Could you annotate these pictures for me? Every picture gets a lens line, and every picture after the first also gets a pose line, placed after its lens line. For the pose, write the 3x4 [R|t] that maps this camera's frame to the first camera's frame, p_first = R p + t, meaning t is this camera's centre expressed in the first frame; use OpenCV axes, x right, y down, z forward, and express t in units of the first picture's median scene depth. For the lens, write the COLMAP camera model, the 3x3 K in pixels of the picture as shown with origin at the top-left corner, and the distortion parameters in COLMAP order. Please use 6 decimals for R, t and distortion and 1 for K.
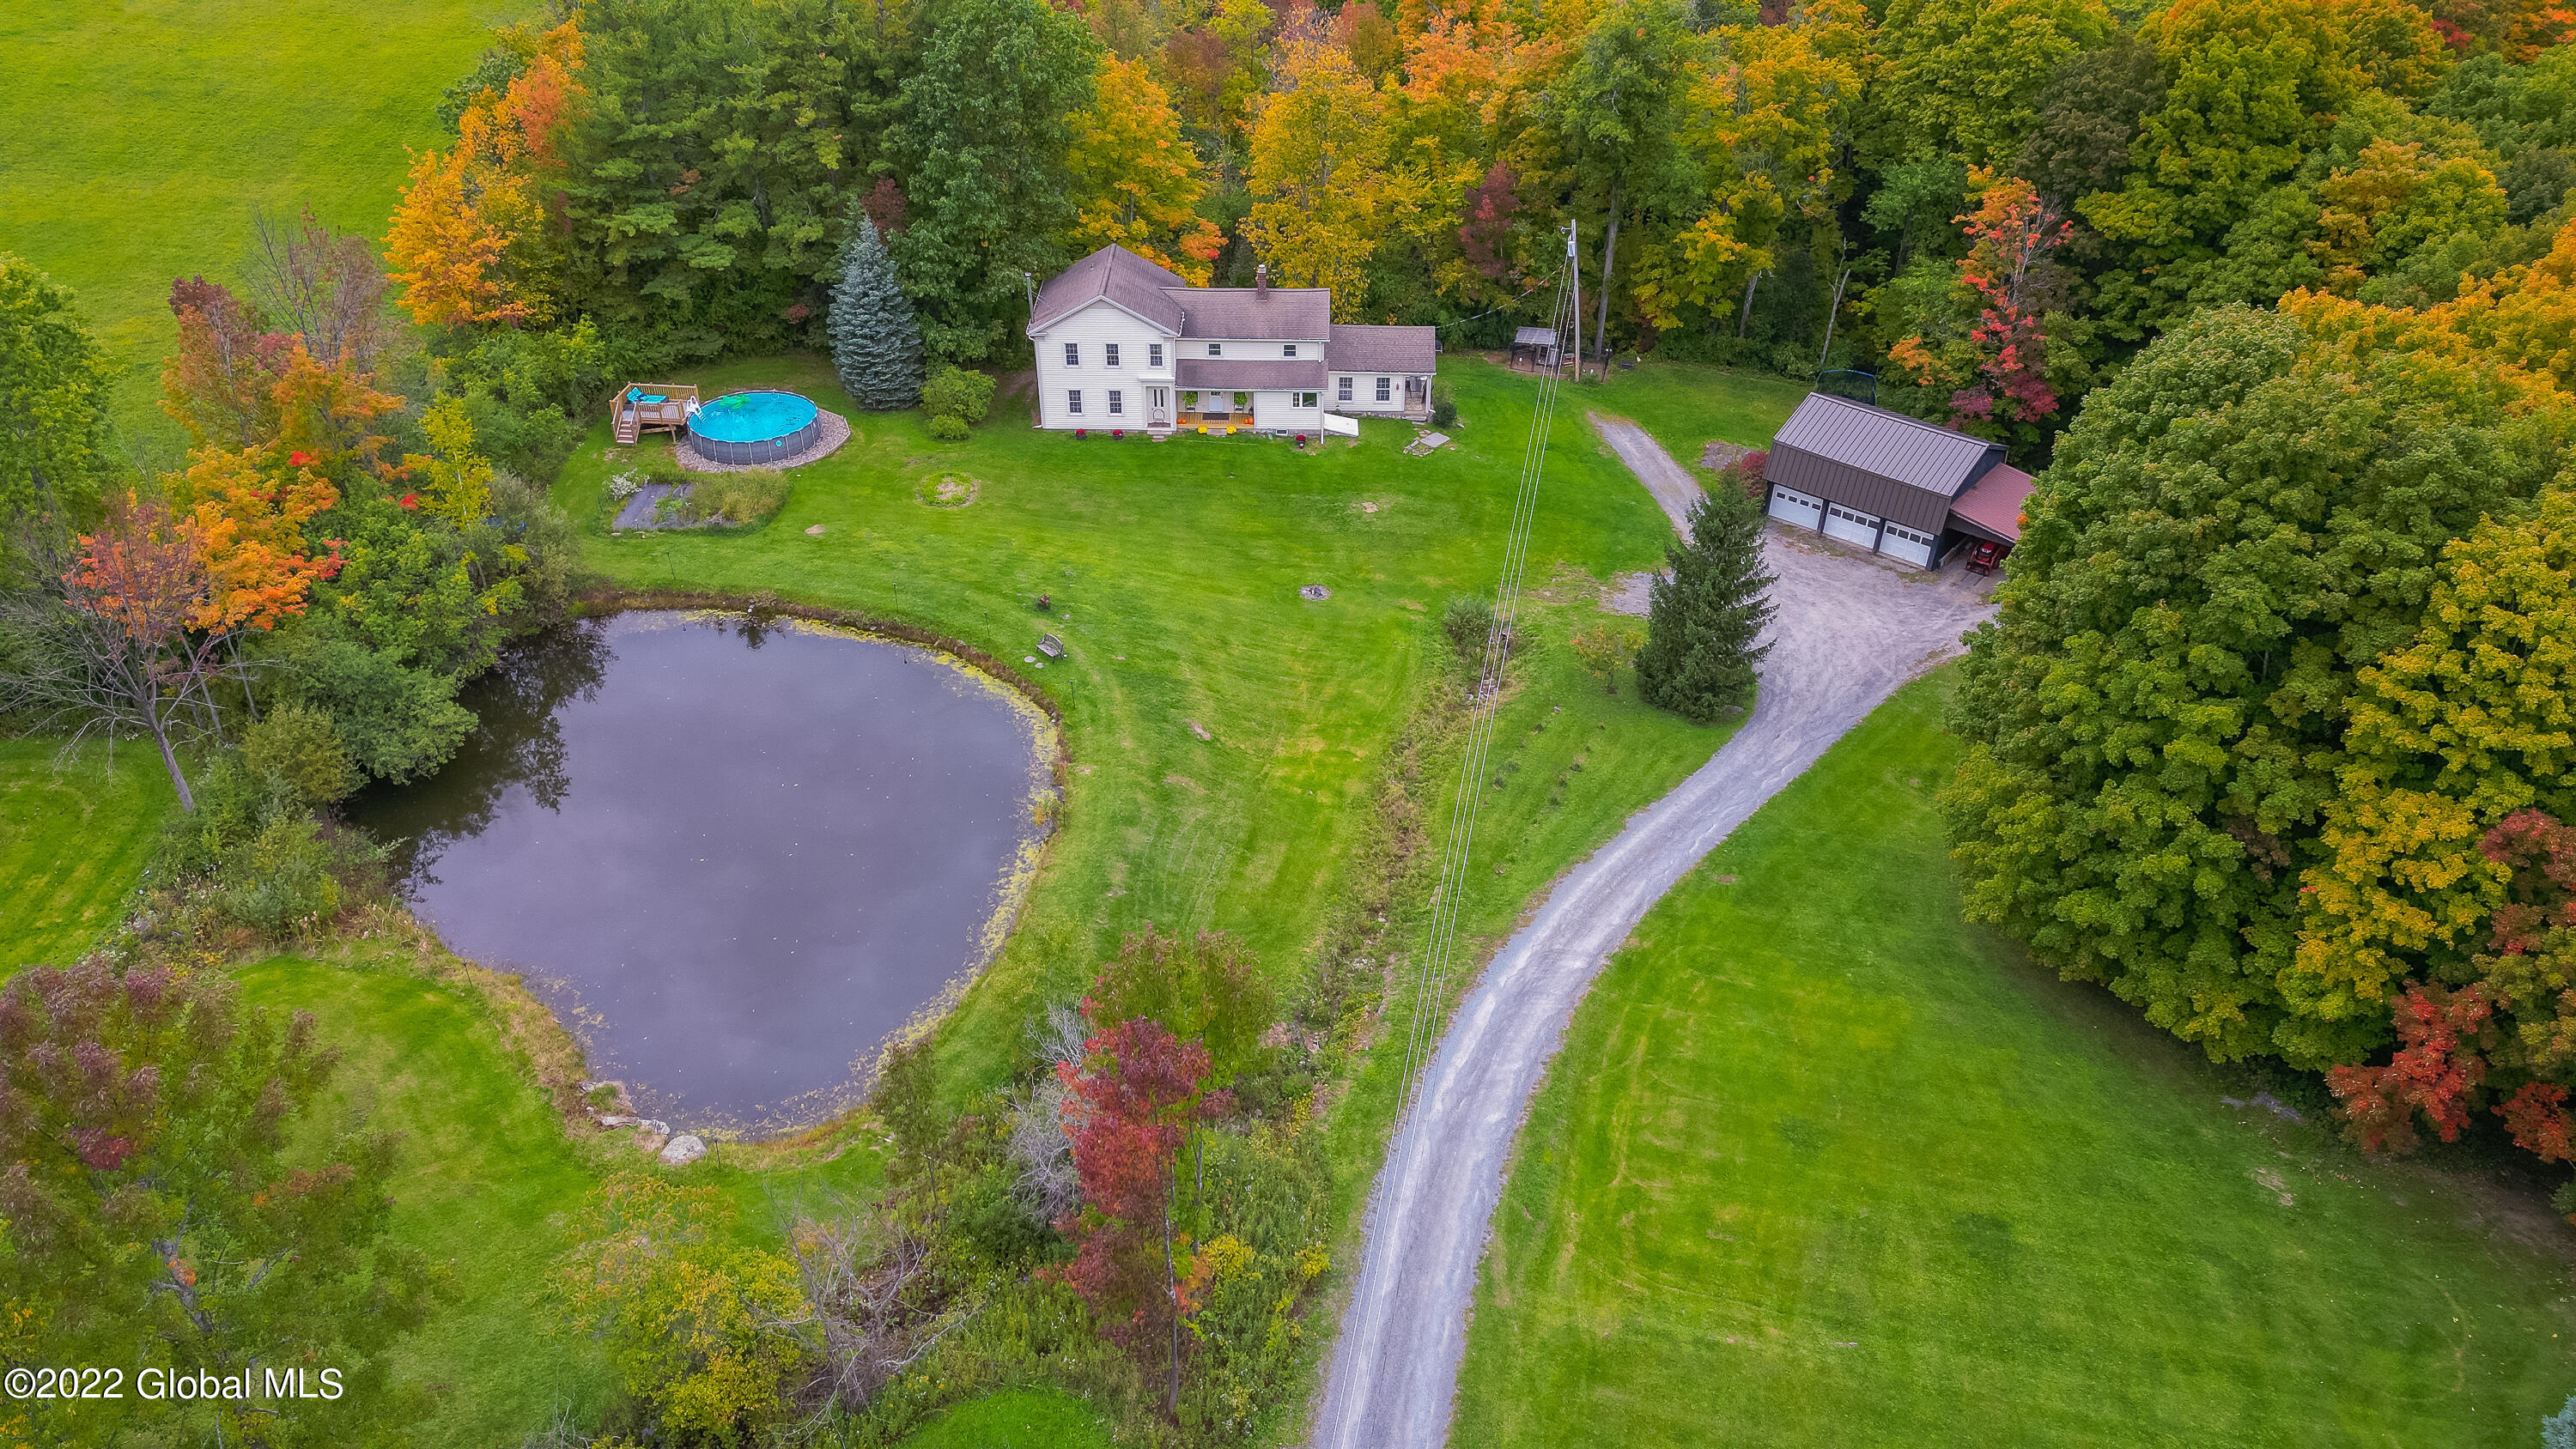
lens RADIAL K [[1792.6, 0, 1289.1], [0, 1792.6, 721.5], [0, 0, 1]] dist [0.102880, -0.111812]
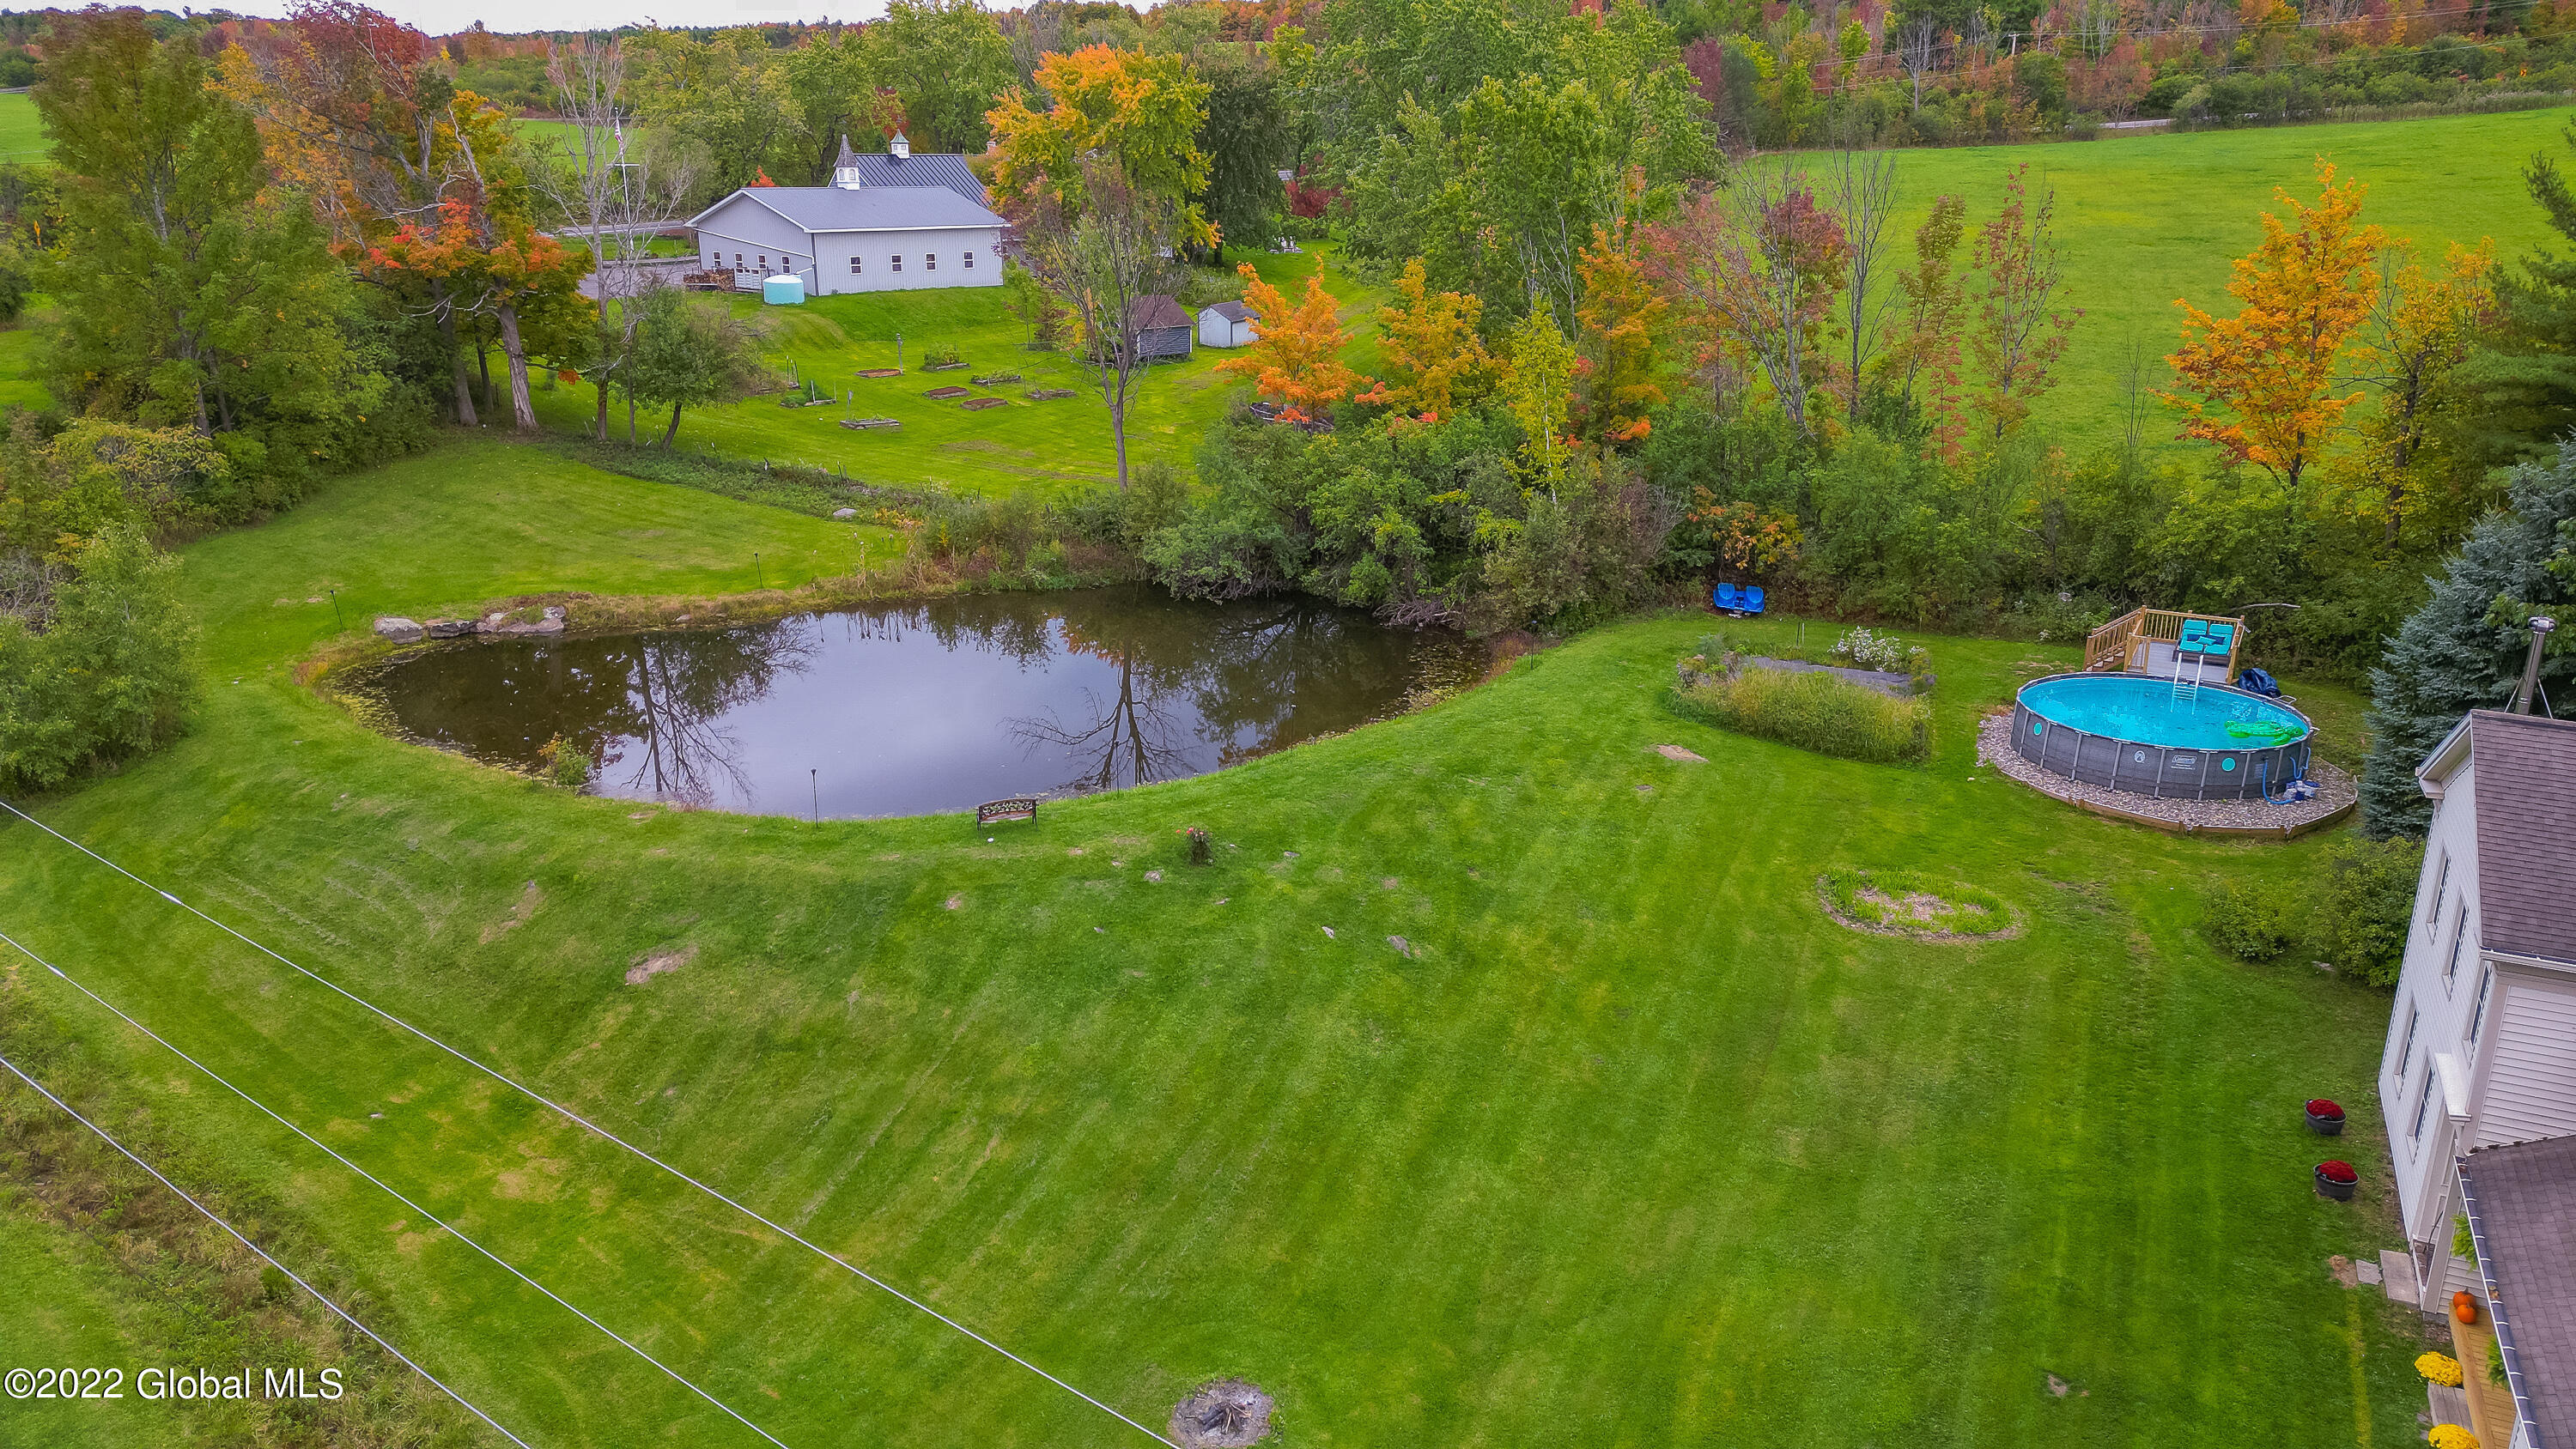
lens RADIAL K [[1792.6, 0, 1289.1], [0, 1792.6, 721.5], [0, 0, 1]] dist [0.102880, -0.111812]
pose [[-0.422761, 0.266112, -0.866289, 0.210242], [-0.504608, 0.724894, 0.468934, -0.266645], [0.752757, 0.635384, -0.172175, 0.881976]]
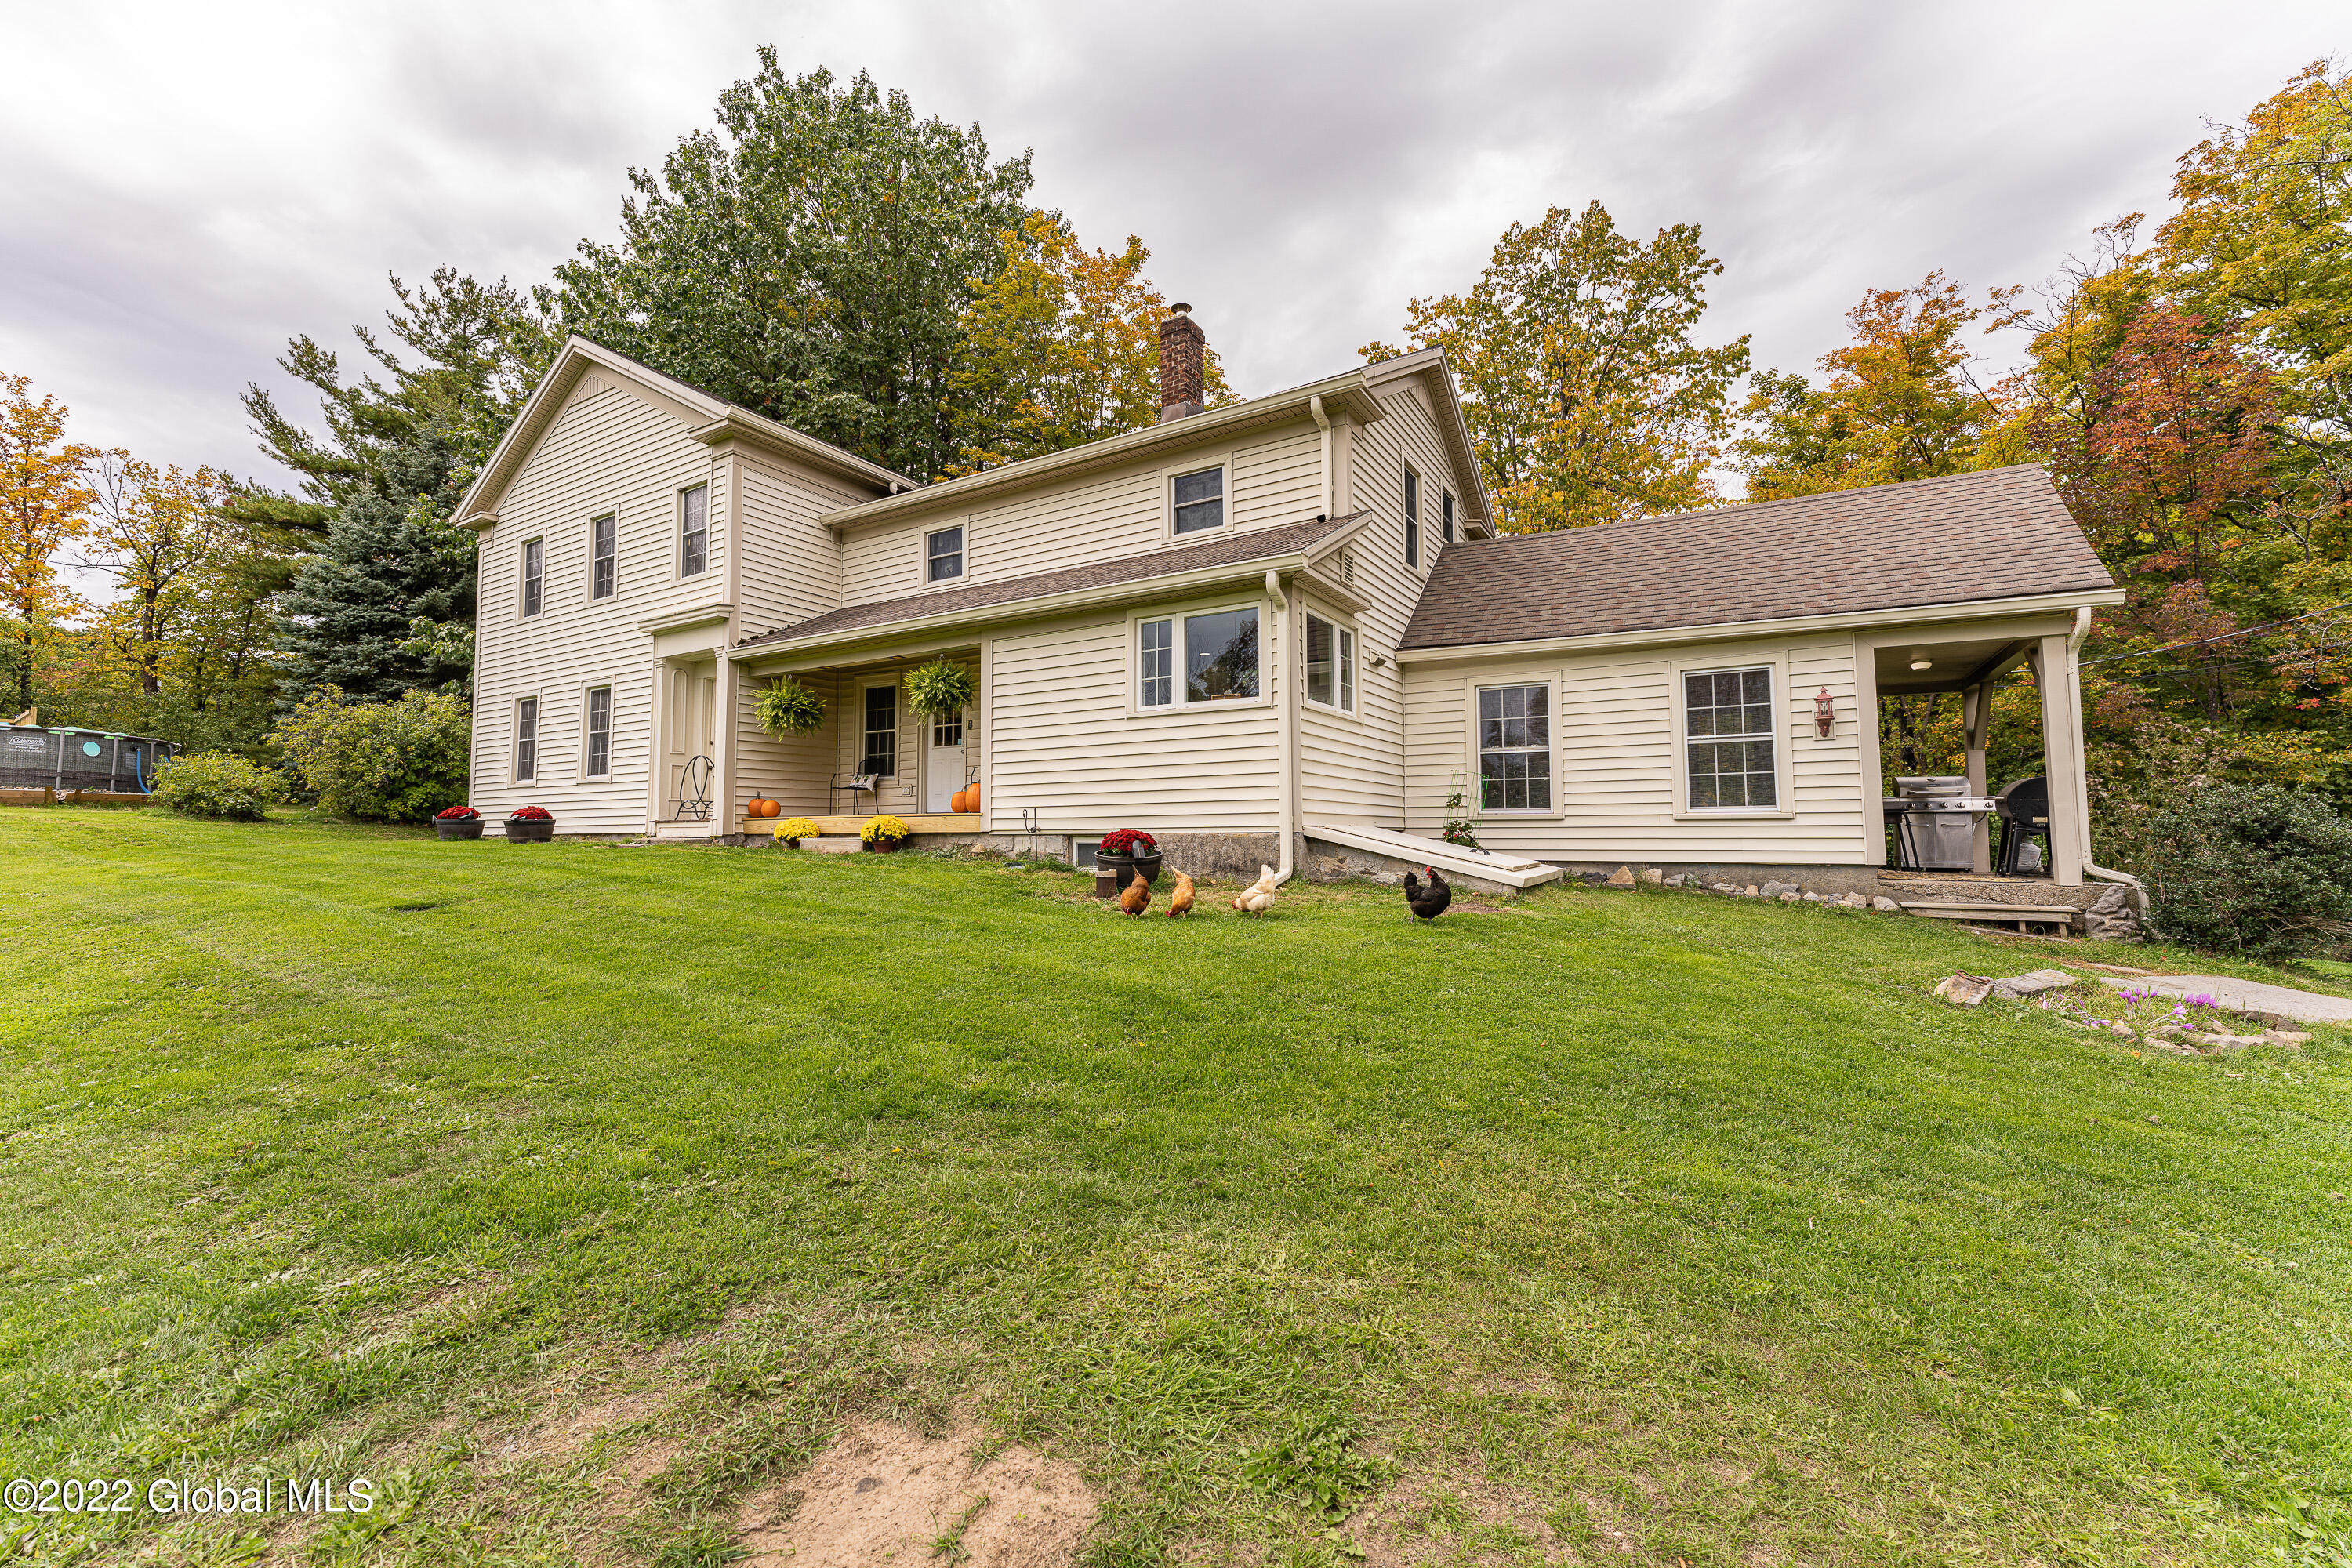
lens RADIAL K [[938.4, 0, 1178.8], [0, 938.4, 782.7], [0, 0, 1]] dist [0.001872, 0.000404]
pose [[0.859055, -0.036315, -0.510593, 0.054789], [-0.276989, 0.805850, -0.523339, -0.120382], [0.430466, 0.591006, 0.682211, 0.948374]]
